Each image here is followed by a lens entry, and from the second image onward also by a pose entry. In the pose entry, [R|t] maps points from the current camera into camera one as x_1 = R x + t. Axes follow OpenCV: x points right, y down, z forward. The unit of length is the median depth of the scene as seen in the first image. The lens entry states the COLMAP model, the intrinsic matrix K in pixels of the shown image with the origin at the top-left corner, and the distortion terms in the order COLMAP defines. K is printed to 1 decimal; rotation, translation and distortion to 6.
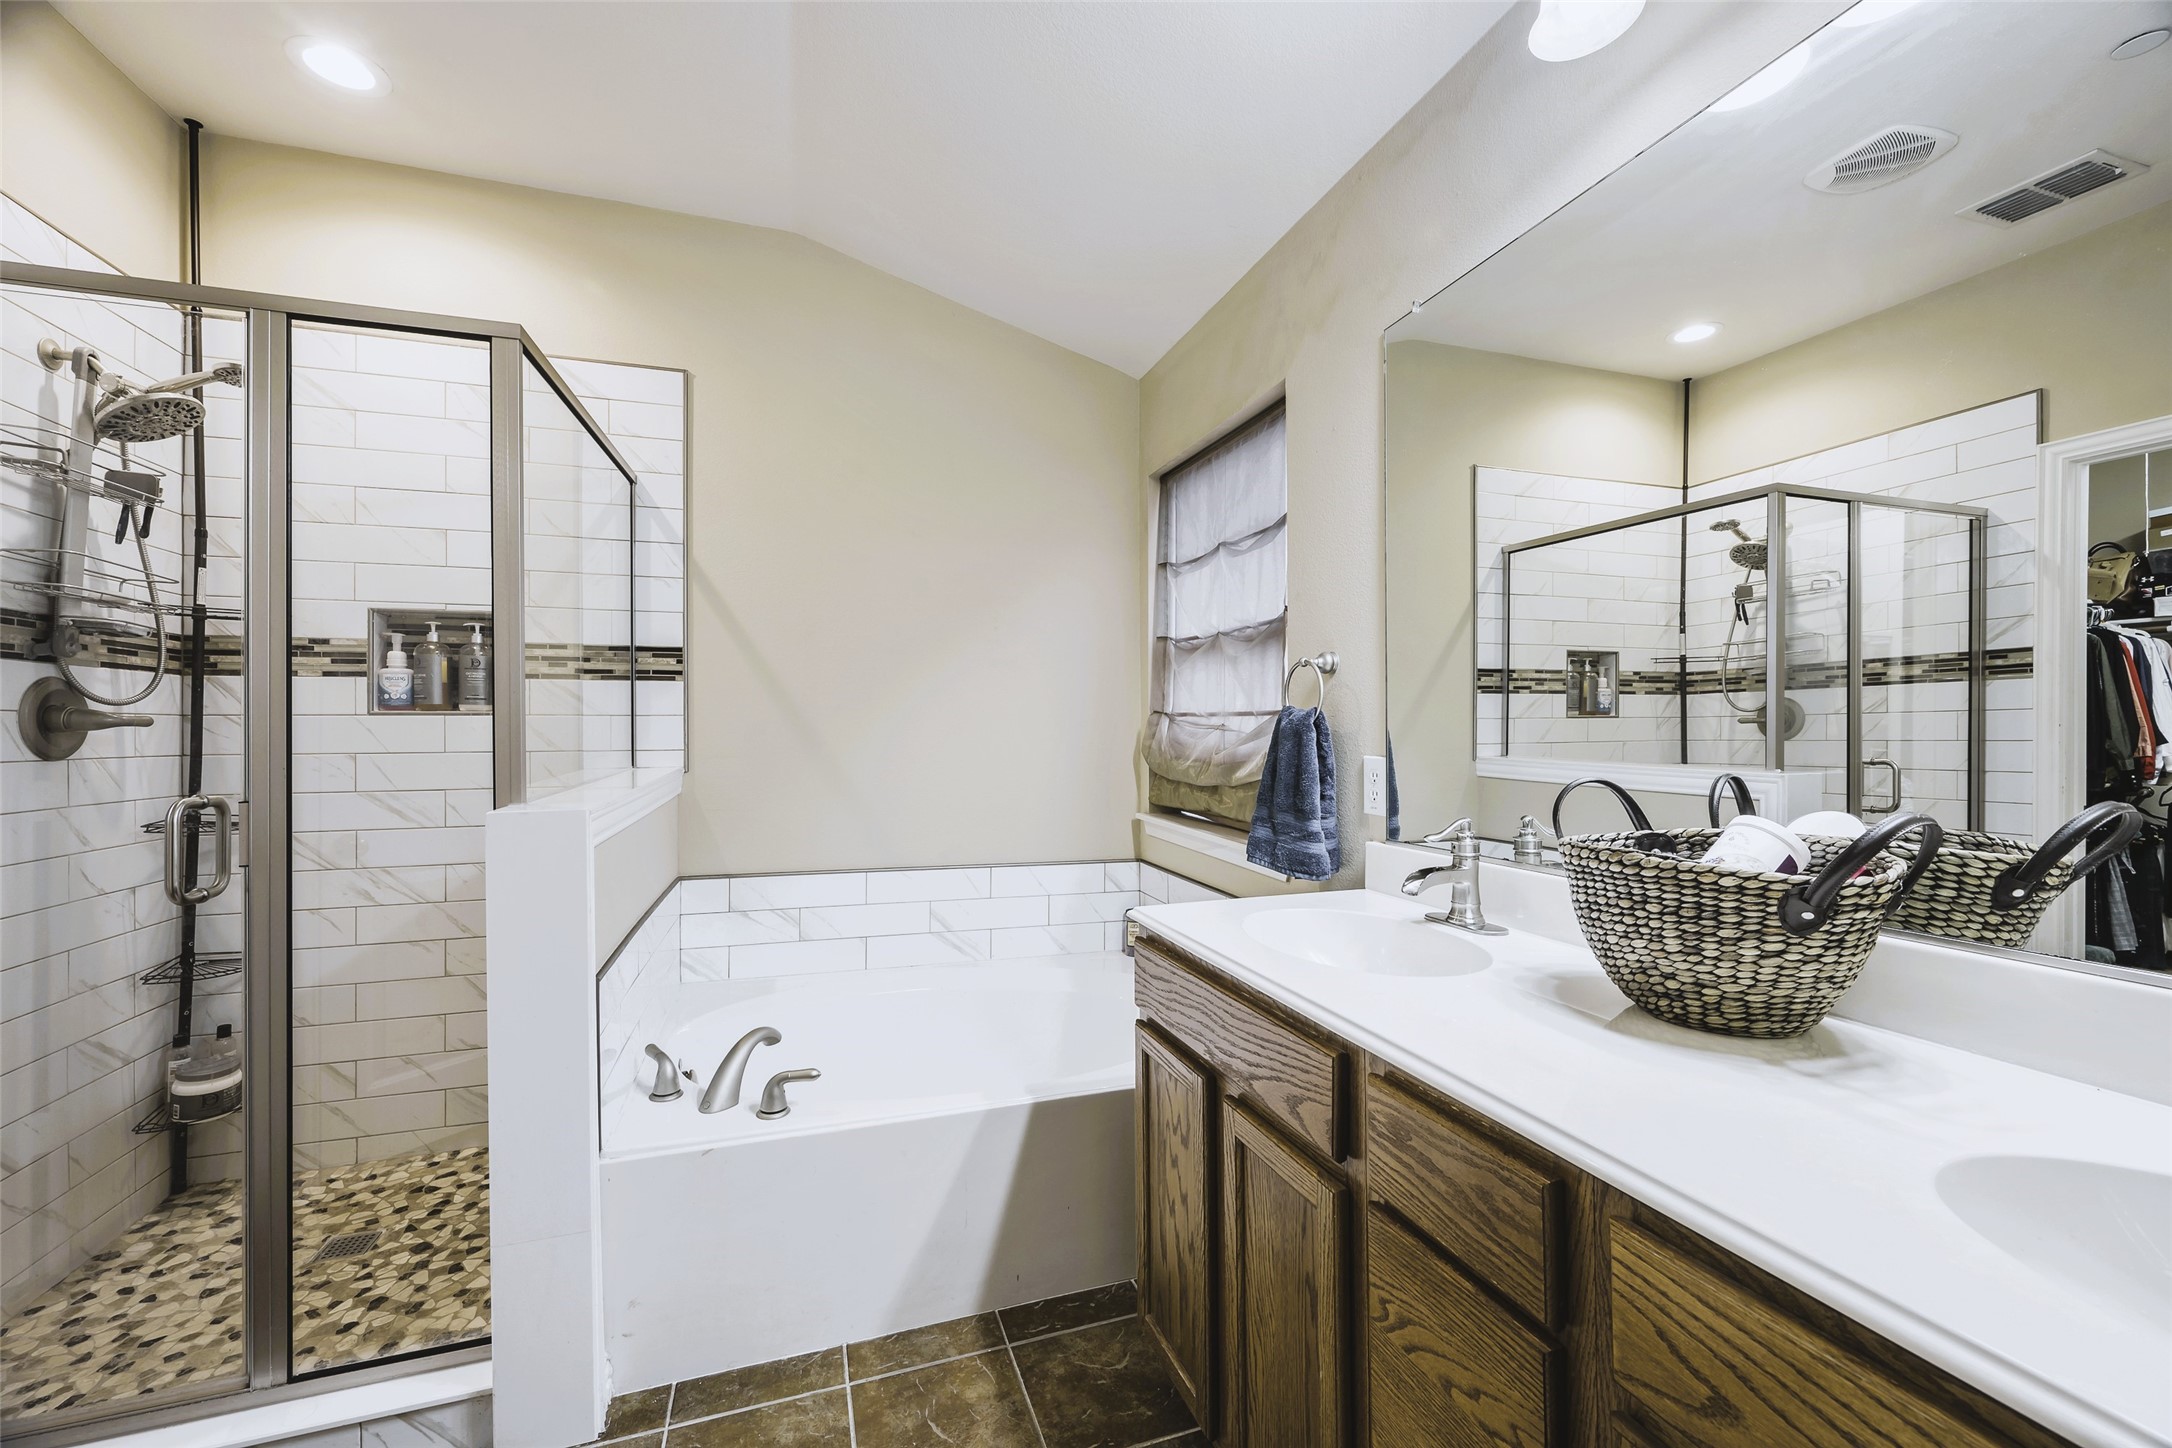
lens RADIAL K [[851.4, 0, 1086.8], [0, 851.4, 728.1], [0, 0, 1]] dist [-0.001067, 0.000542]
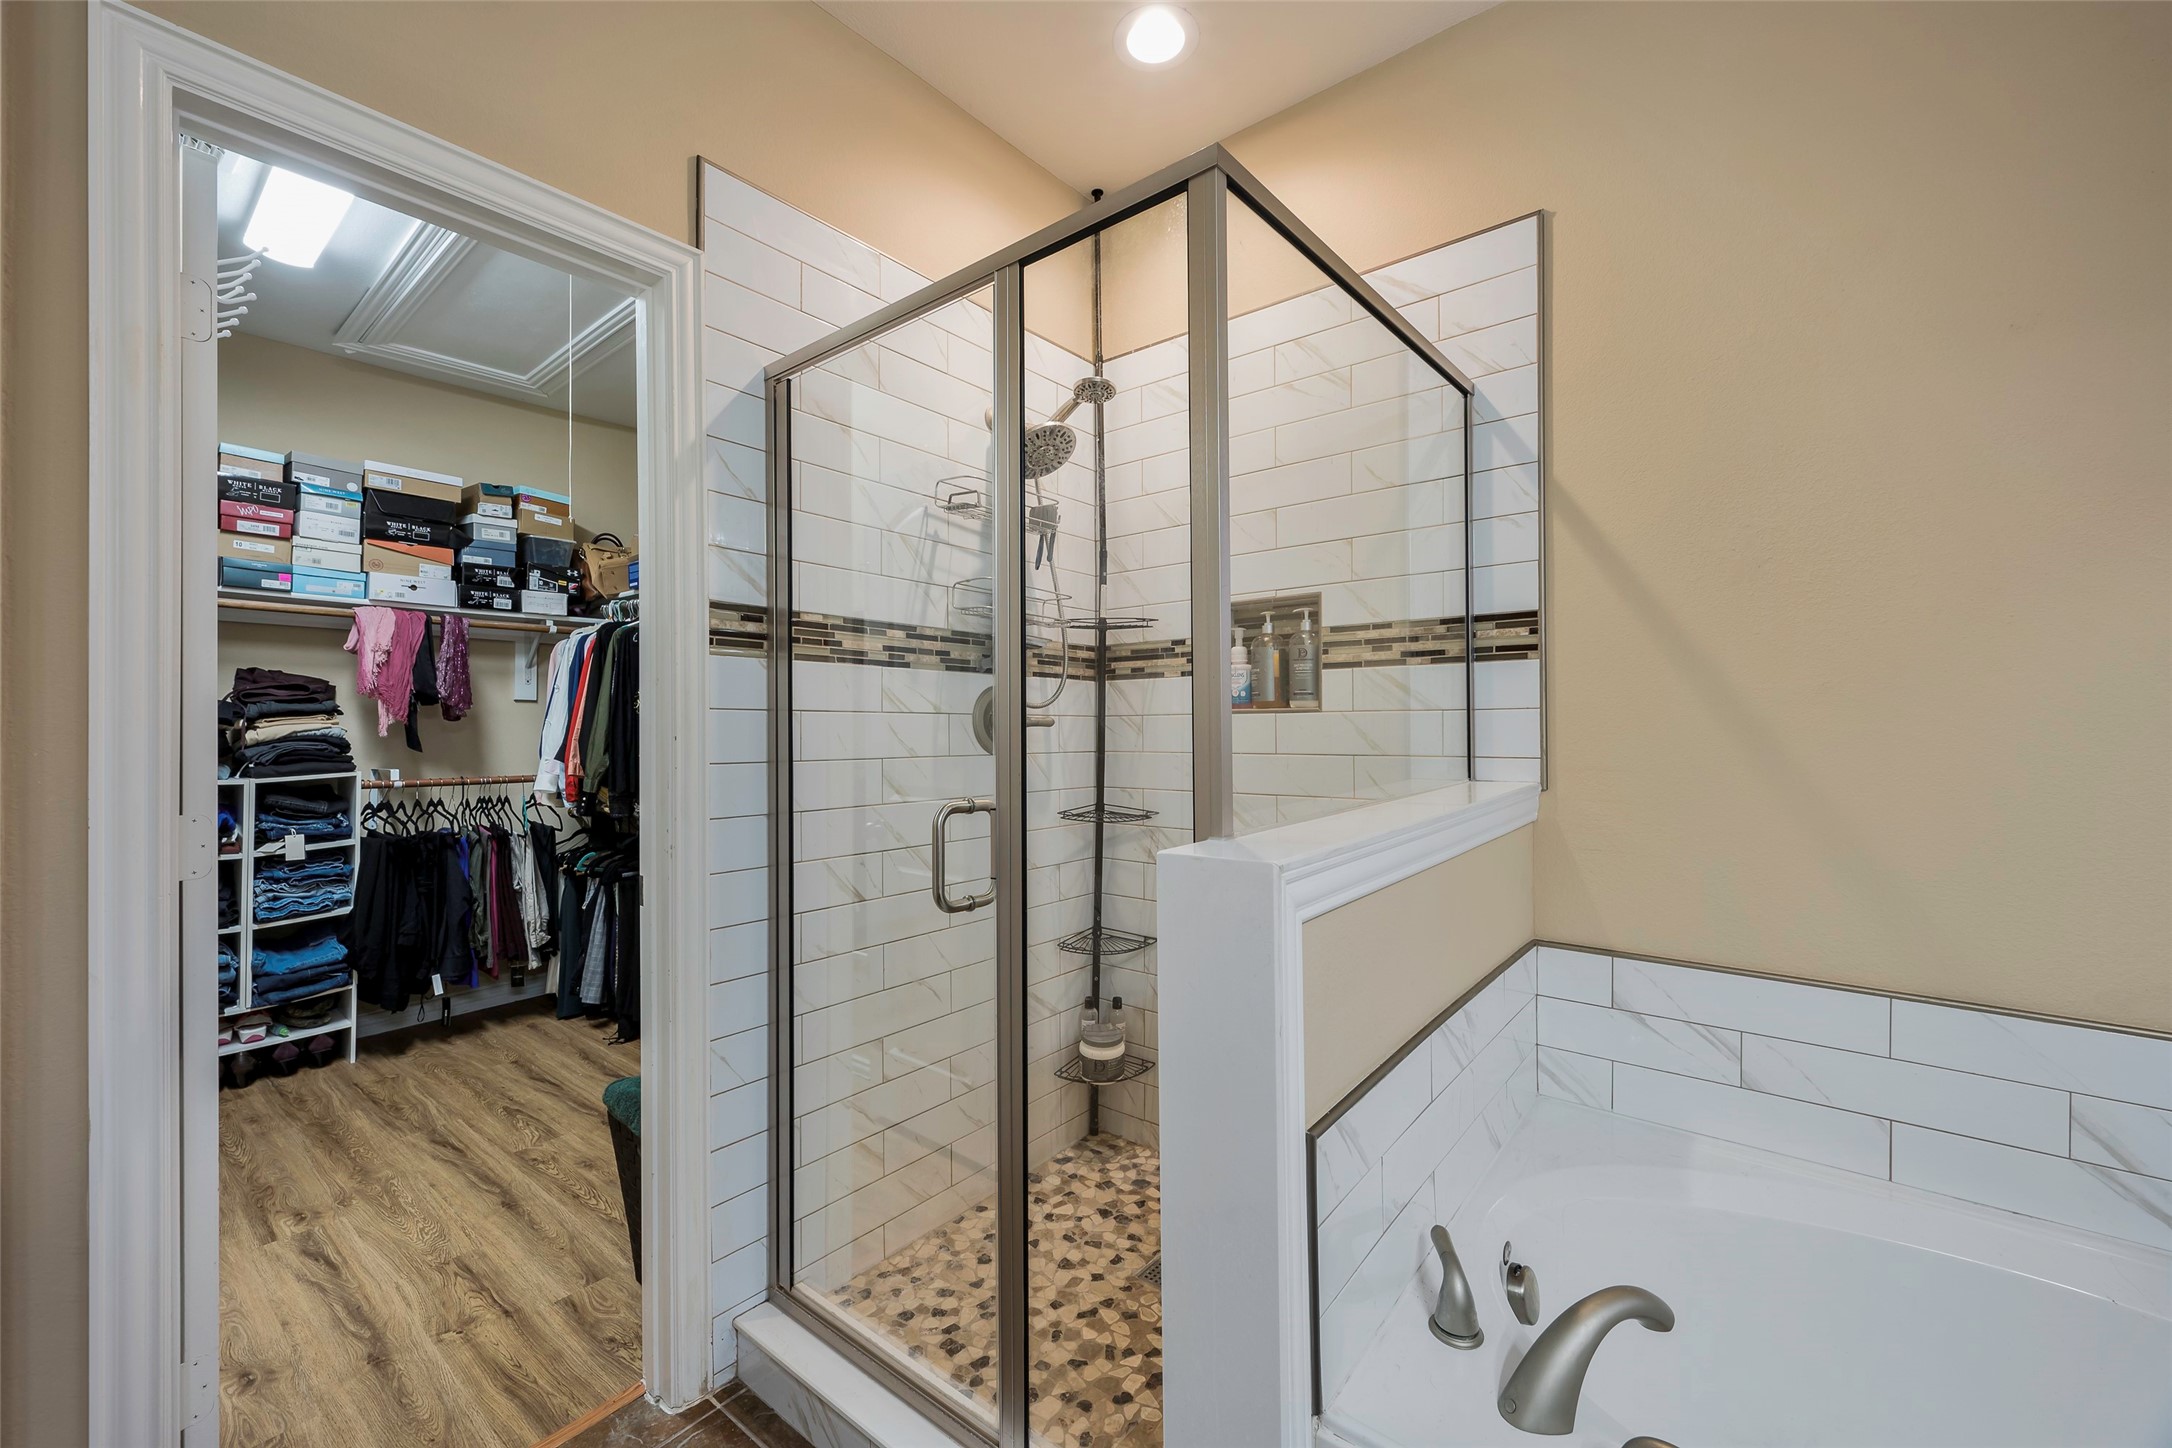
lens RADIAL K [[851.4, 0, 1095.3], [0, 851.4, 724.6], [0, 0, 1]] dist [-0.001067, 0.000542]
pose [[0.535572, -0.003526, -0.844482, -0.088905], [0.003599, 0.999992, -0.001893, -0.001694], [0.844482, -0.002026, 0.535580, 0.349596]]
